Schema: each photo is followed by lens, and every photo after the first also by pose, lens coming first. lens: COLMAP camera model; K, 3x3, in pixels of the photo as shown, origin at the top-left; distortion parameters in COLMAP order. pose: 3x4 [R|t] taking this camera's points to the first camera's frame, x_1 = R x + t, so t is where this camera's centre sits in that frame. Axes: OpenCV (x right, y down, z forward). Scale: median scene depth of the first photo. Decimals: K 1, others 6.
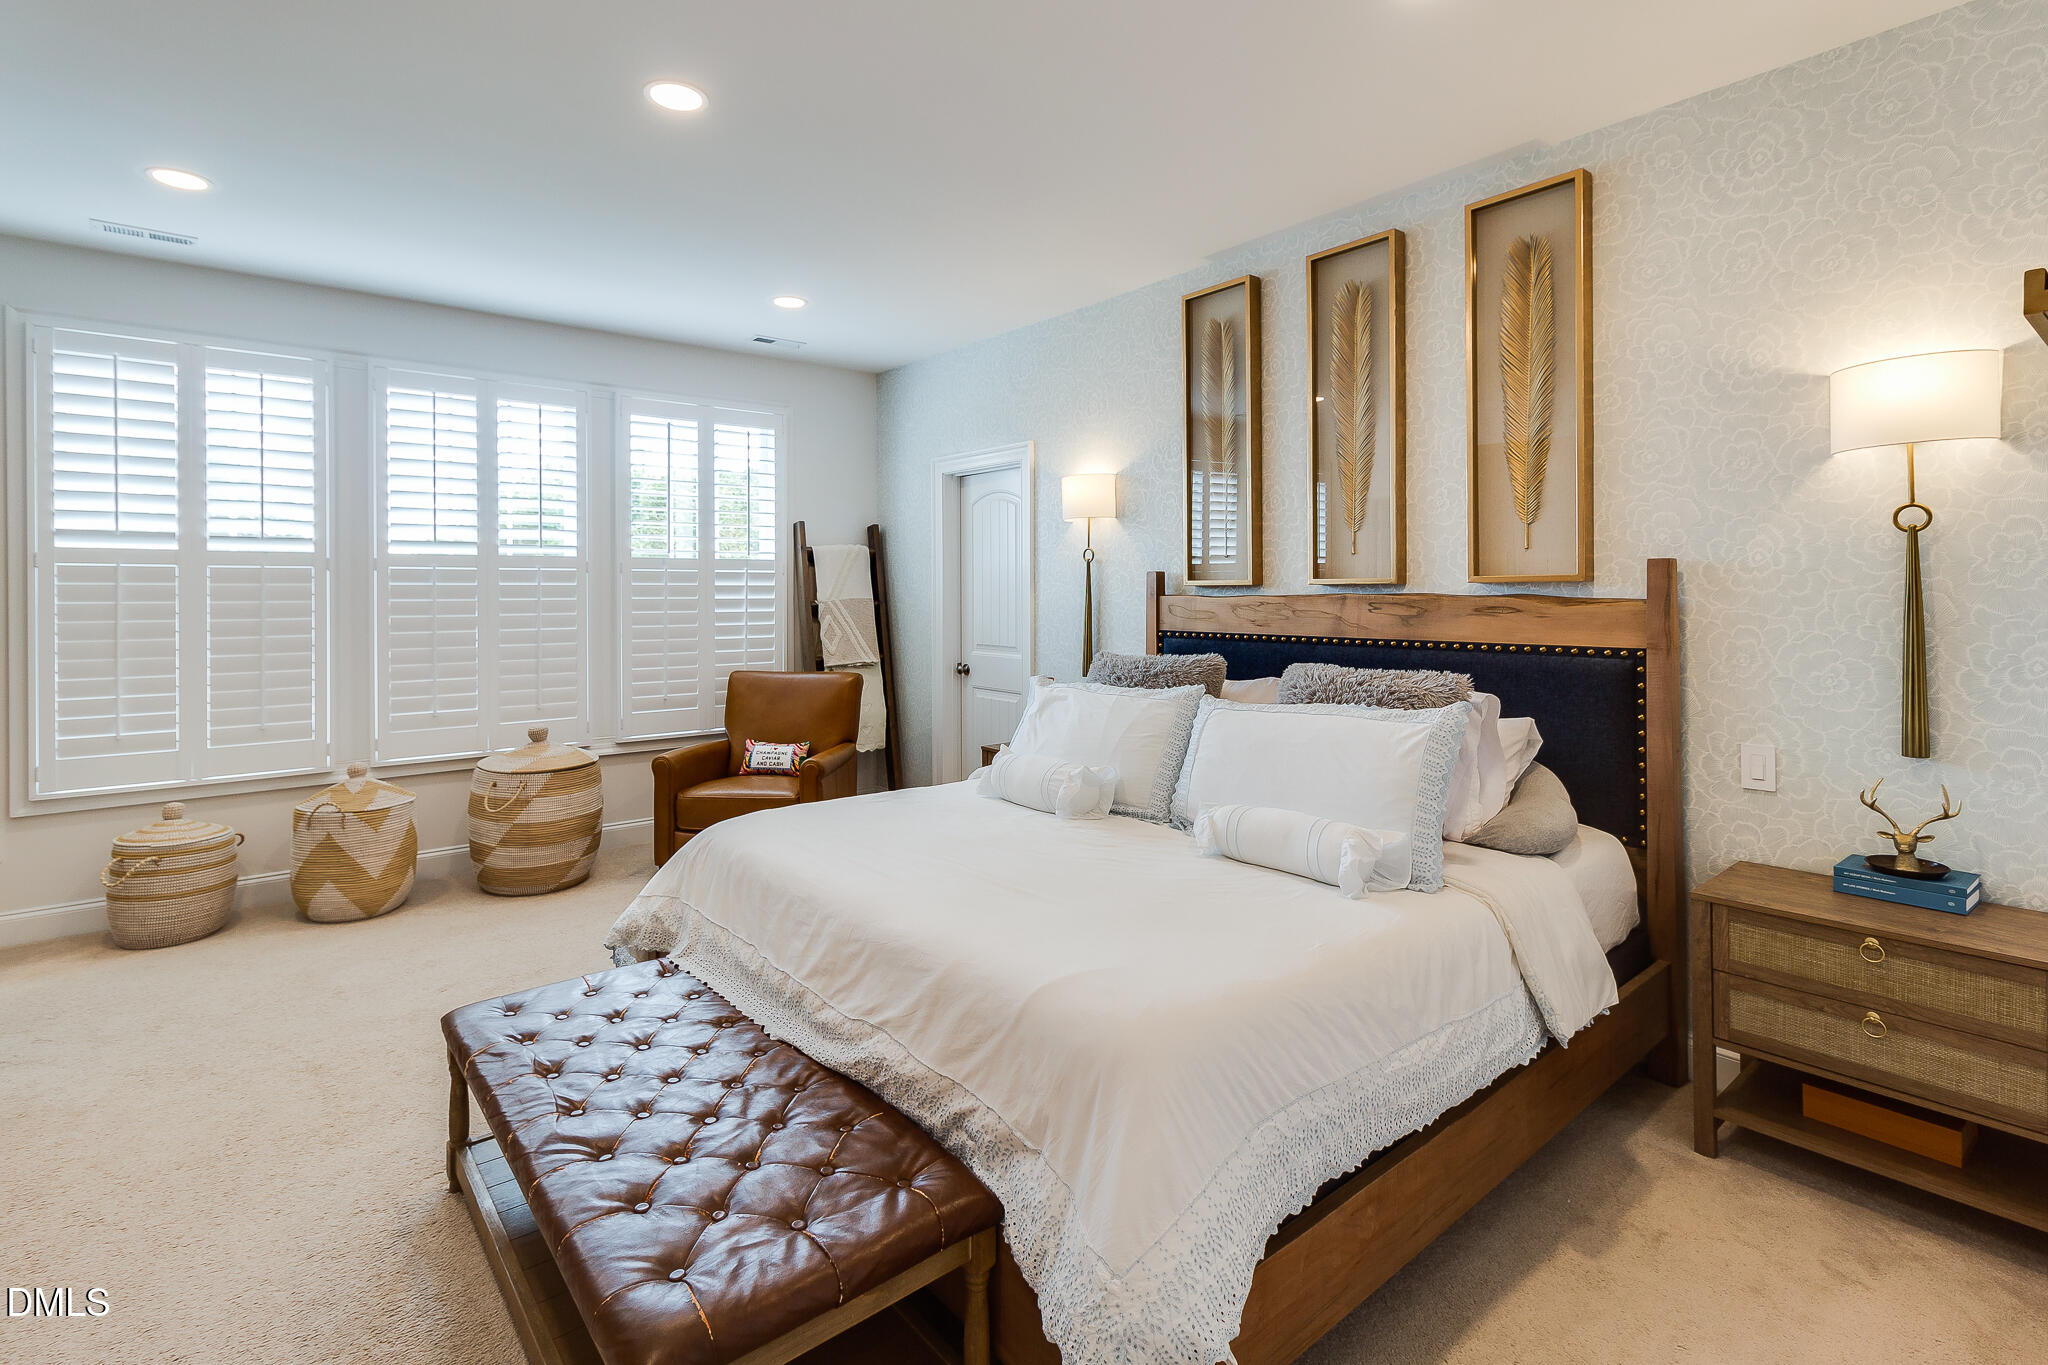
lens RADIAL K [[962.1, 0, 1023.5], [0, 962.1, 592.8], [0, 0, 1]] dist [0.000561, 0.000254]
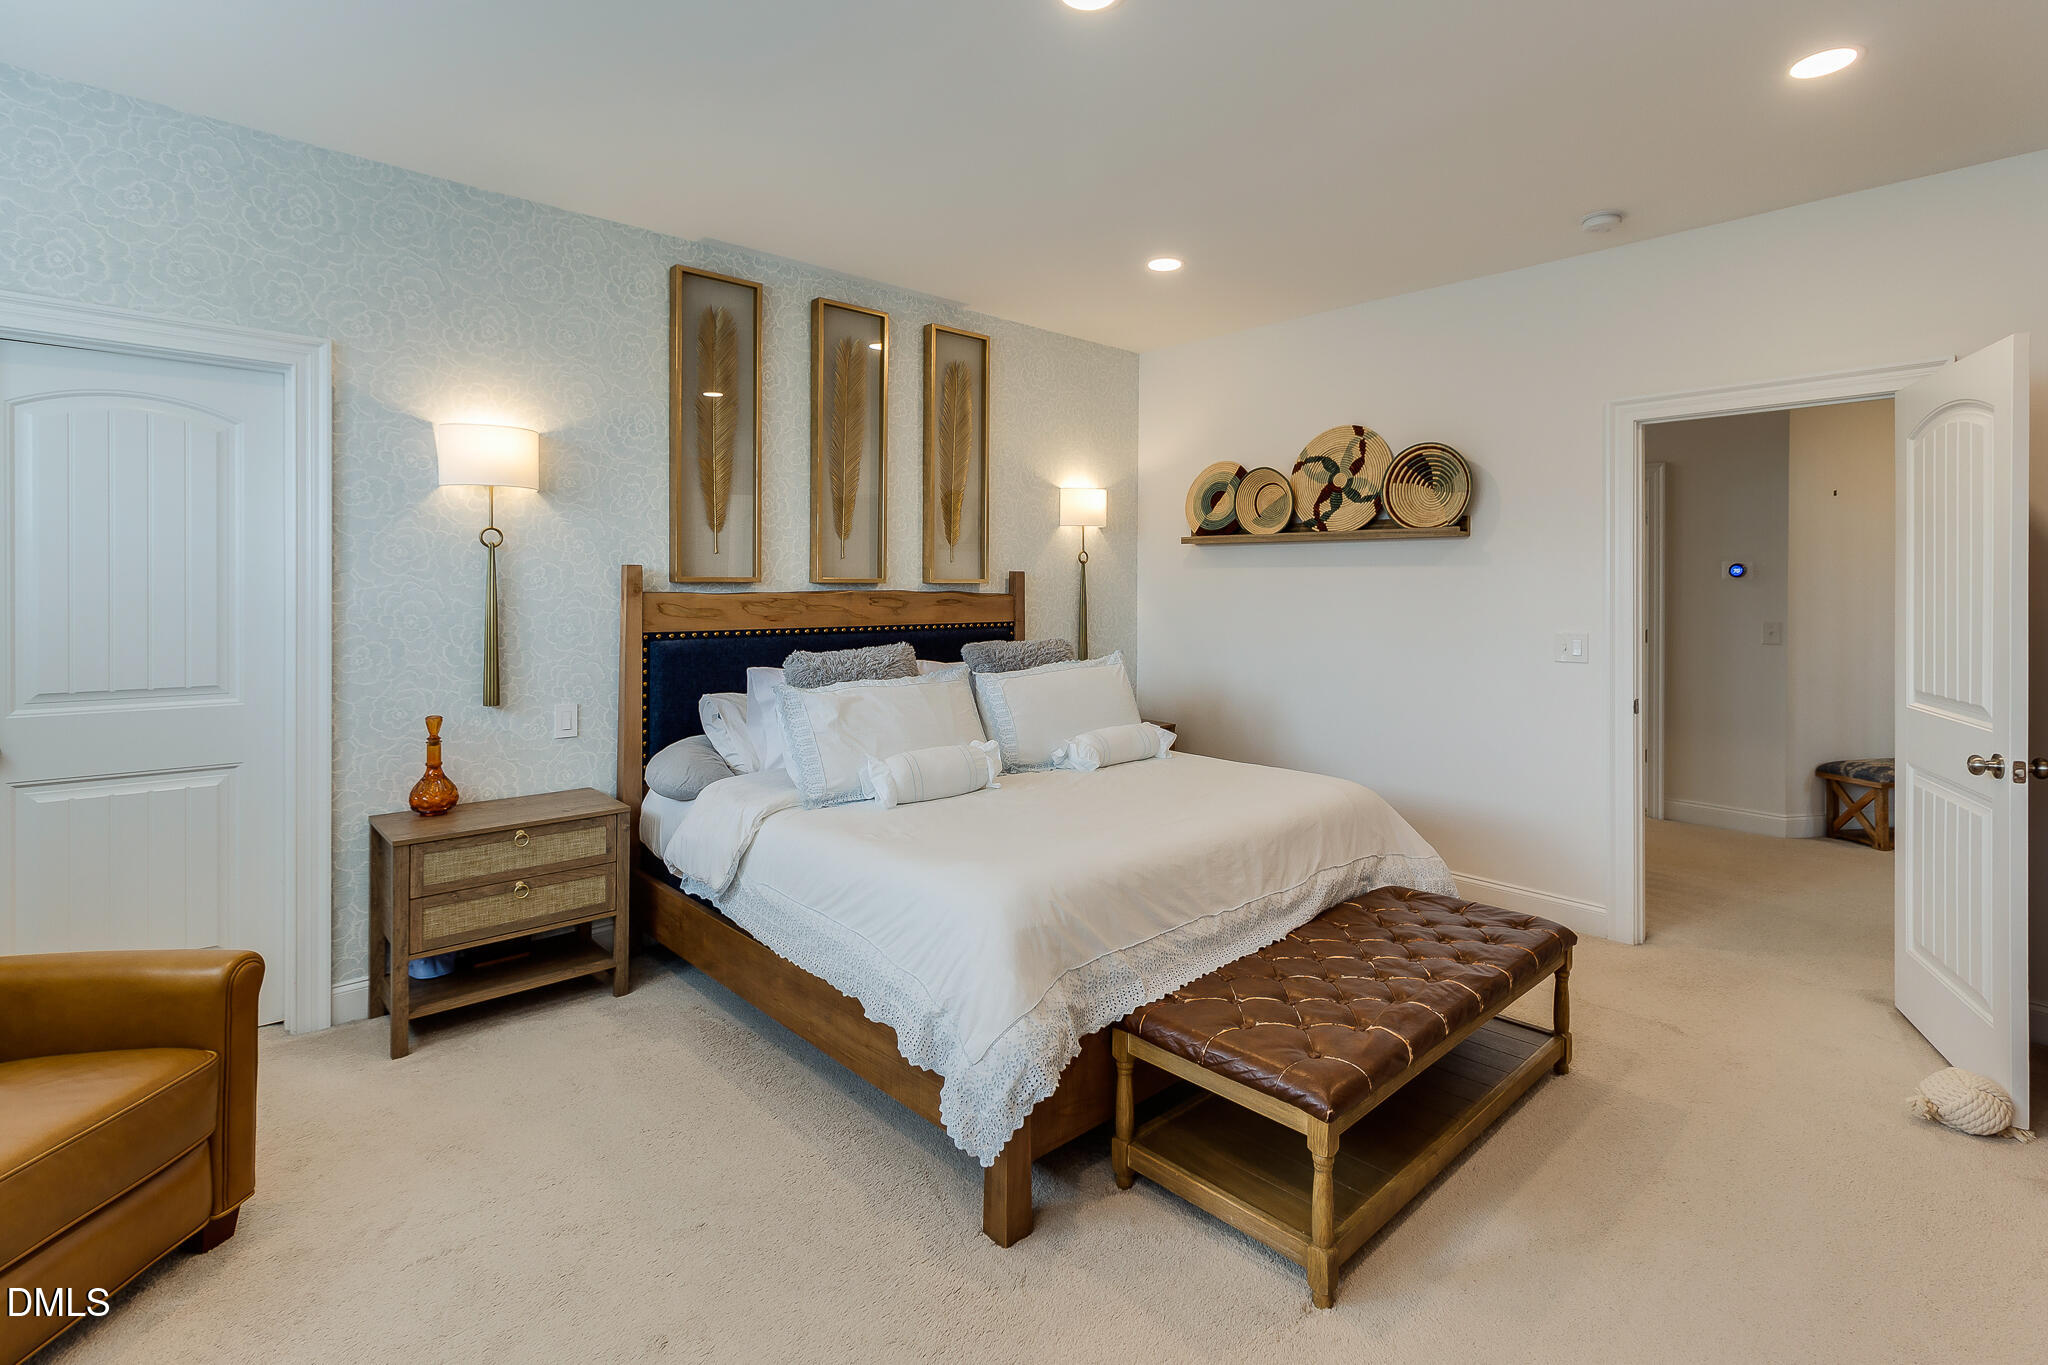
lens RADIAL K [[962.1, 0, 1023.5], [0, 962.1, 592.8], [0, 0, 1]] dist [0.000561, 0.000254]
pose [[-0.060981, 0.004950, 0.998127, -0.792057], [0.005075, 0.999976, -0.004649, 0.009177], [-0.998126, 0.004782, -0.061004, 0.755664]]
